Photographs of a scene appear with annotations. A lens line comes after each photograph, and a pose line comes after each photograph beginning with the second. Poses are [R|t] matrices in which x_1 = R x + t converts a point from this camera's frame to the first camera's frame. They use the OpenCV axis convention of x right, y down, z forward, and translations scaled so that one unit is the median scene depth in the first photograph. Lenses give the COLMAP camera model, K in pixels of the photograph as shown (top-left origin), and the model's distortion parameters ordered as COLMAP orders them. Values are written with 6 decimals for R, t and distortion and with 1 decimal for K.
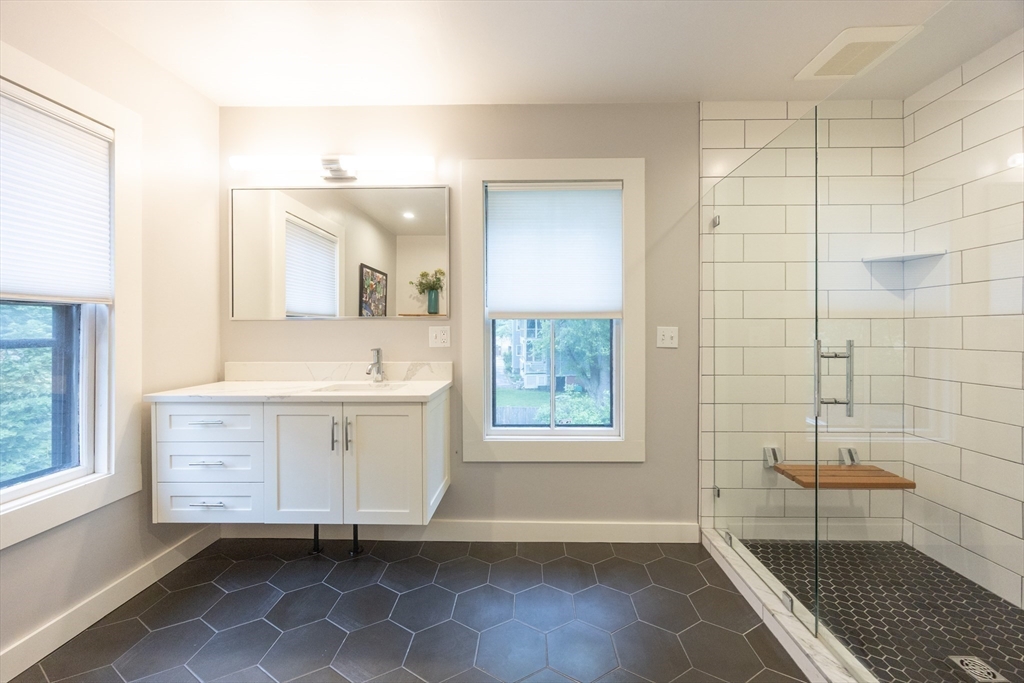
lens RADIAL K [[386.2, 0, 512.1], [0, 386.2, 344.9], [0, 0, 1]] dist [0.000706, 0.000143]
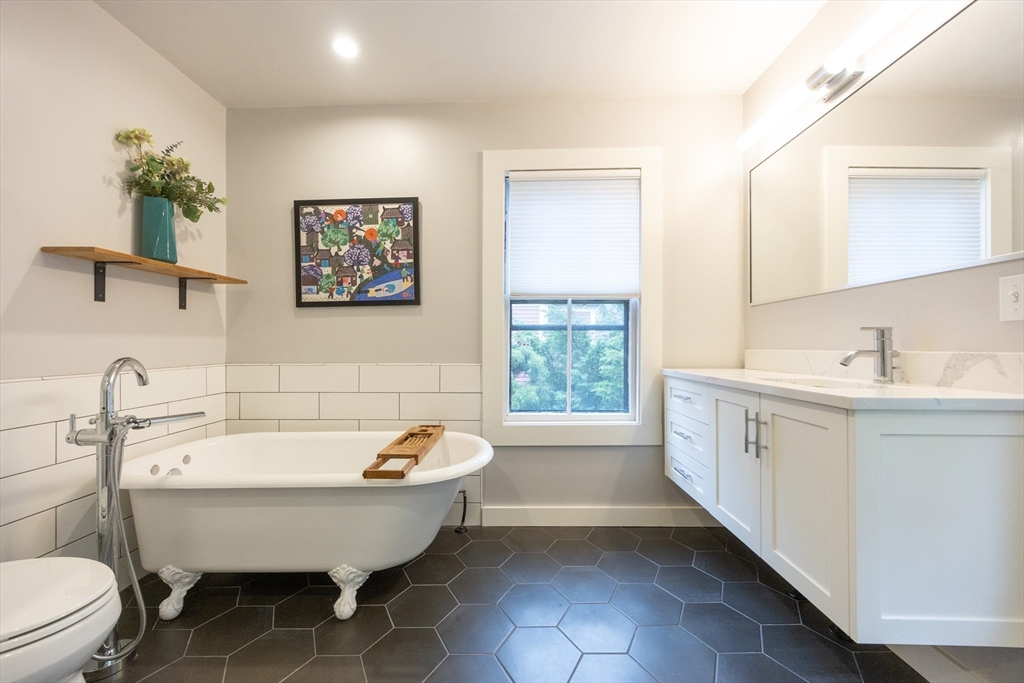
lens RADIAL K [[386.2, 0, 512.1], [0, 386.2, 344.9], [0, 0, 1]] dist [0.000706, 0.000143]
pose [[0.053280, 0.006659, -0.998557, 0.263136], [-0.040359, 0.999175, 0.004510, 0.065720], [0.997764, 0.040060, 0.053505, 0.437864]]
